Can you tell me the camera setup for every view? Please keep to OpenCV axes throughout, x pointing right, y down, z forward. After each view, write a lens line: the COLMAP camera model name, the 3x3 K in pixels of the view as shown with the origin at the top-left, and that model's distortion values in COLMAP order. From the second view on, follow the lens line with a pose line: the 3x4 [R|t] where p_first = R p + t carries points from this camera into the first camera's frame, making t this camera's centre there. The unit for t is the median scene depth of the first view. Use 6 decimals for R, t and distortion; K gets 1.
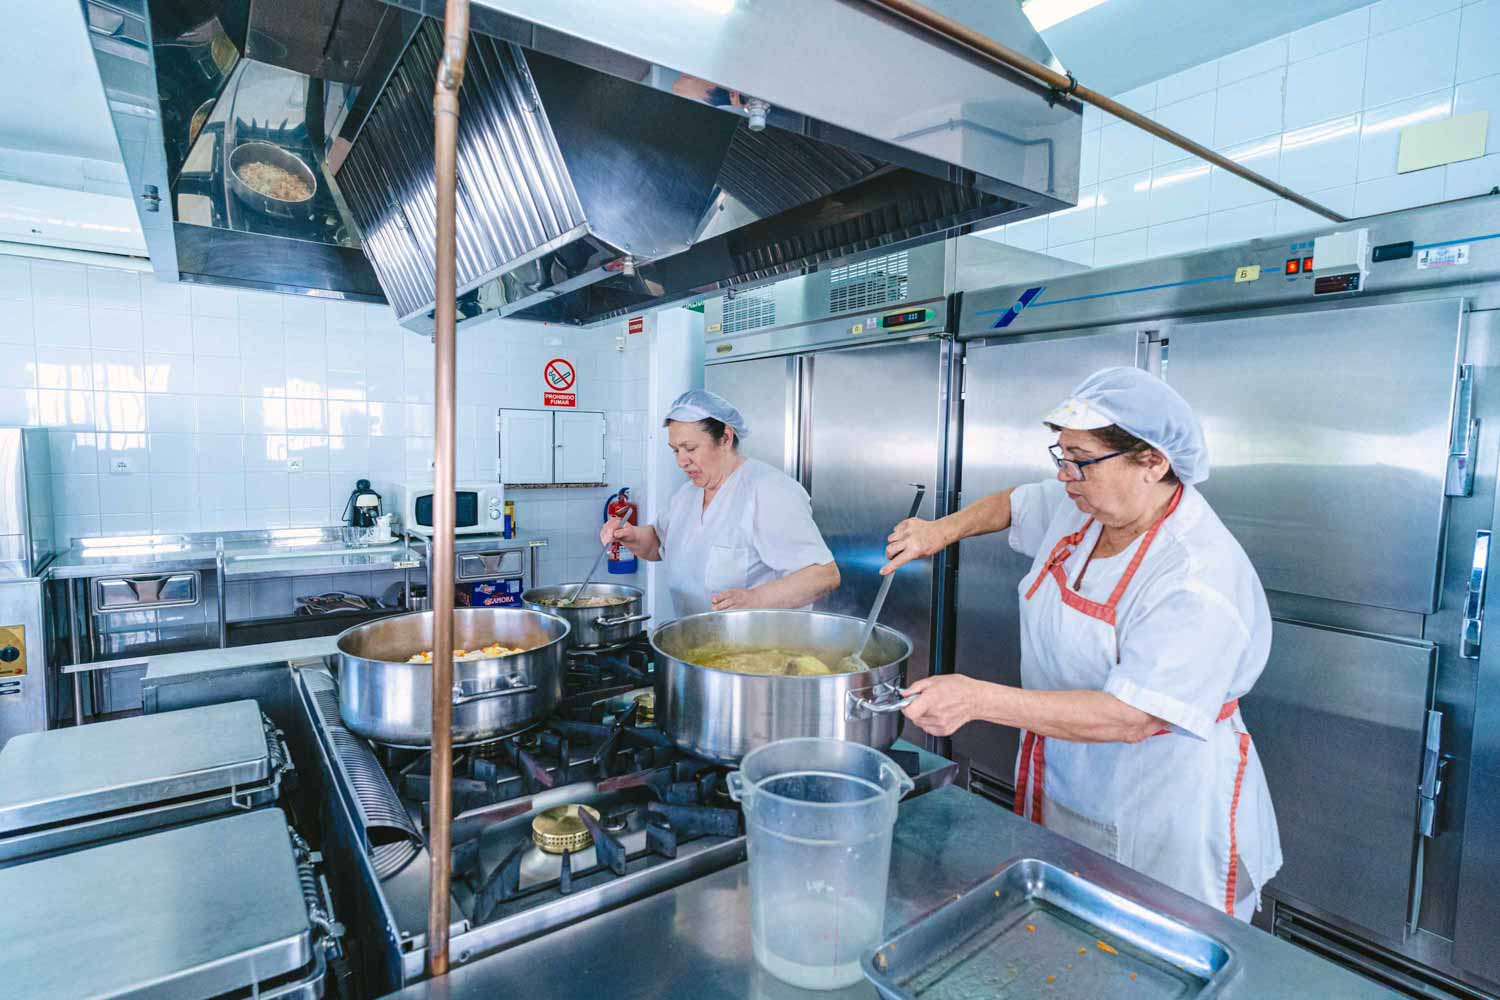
lens RADIAL K [[778.0, 0, 750.0], [0, 778.0, 500.0], [0, 0, 1]] dist [0.027392, 0.000158]
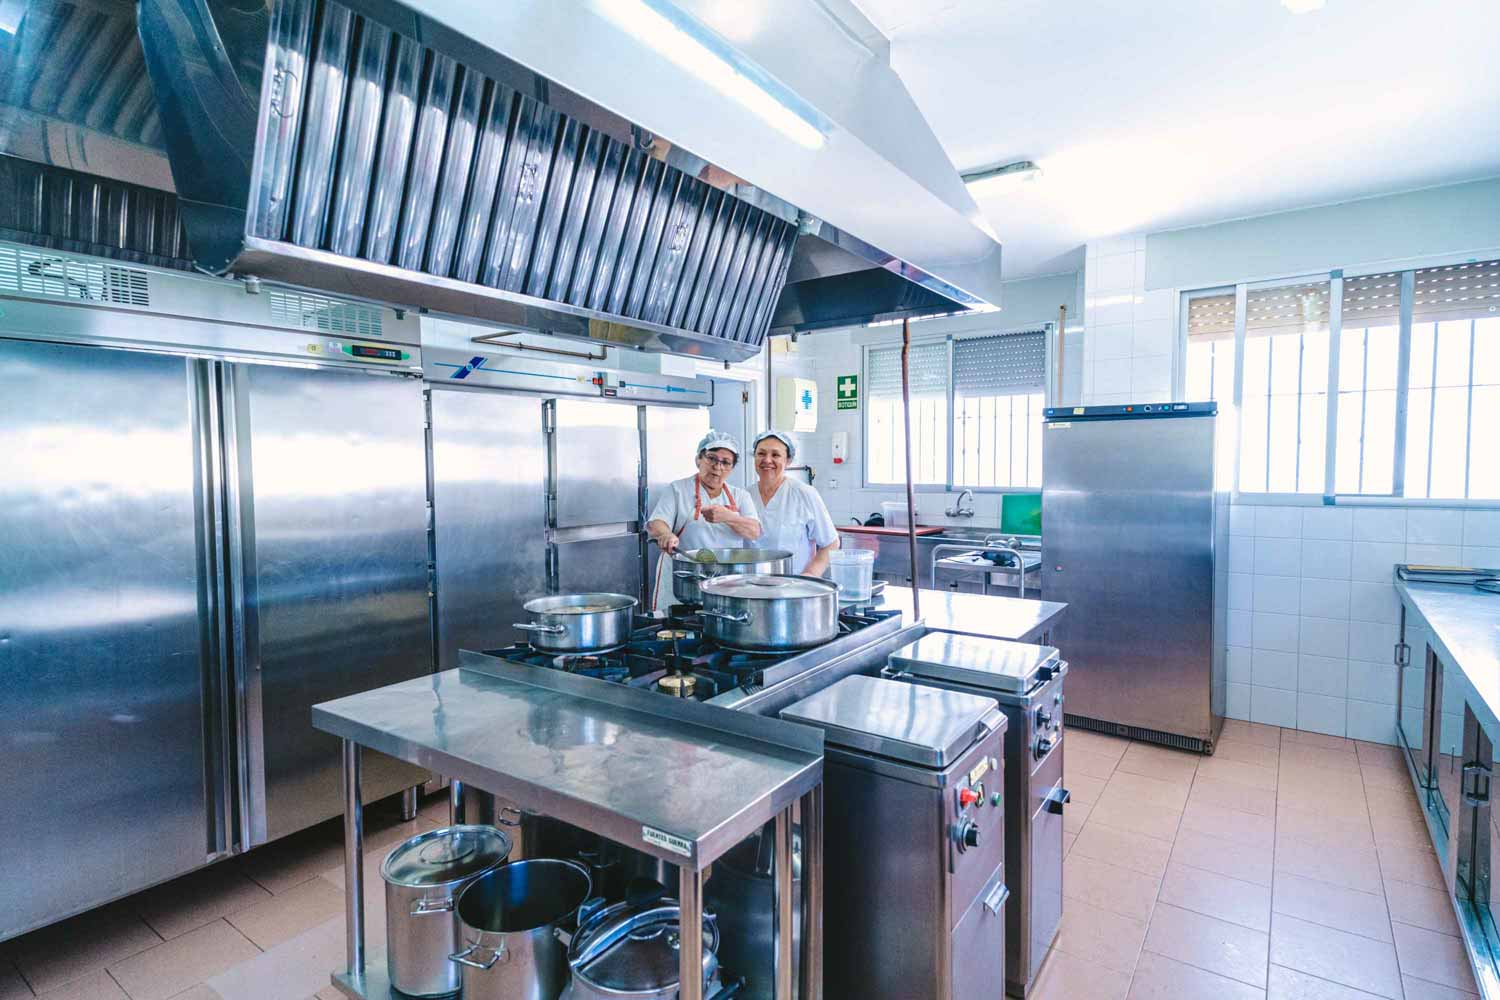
lens RADIAL K [[778.0, 0, 750.0], [0, 778.0, 500.0], [0, 0, 1]] dist [0.027392, 0.000158]
pose [[-0.335342, -0.070013, 0.939491, -1.165208], [0.071735, 0.992442, 0.099564, -0.107047], [-0.939361, 0.100783, -0.327785, 0.984031]]
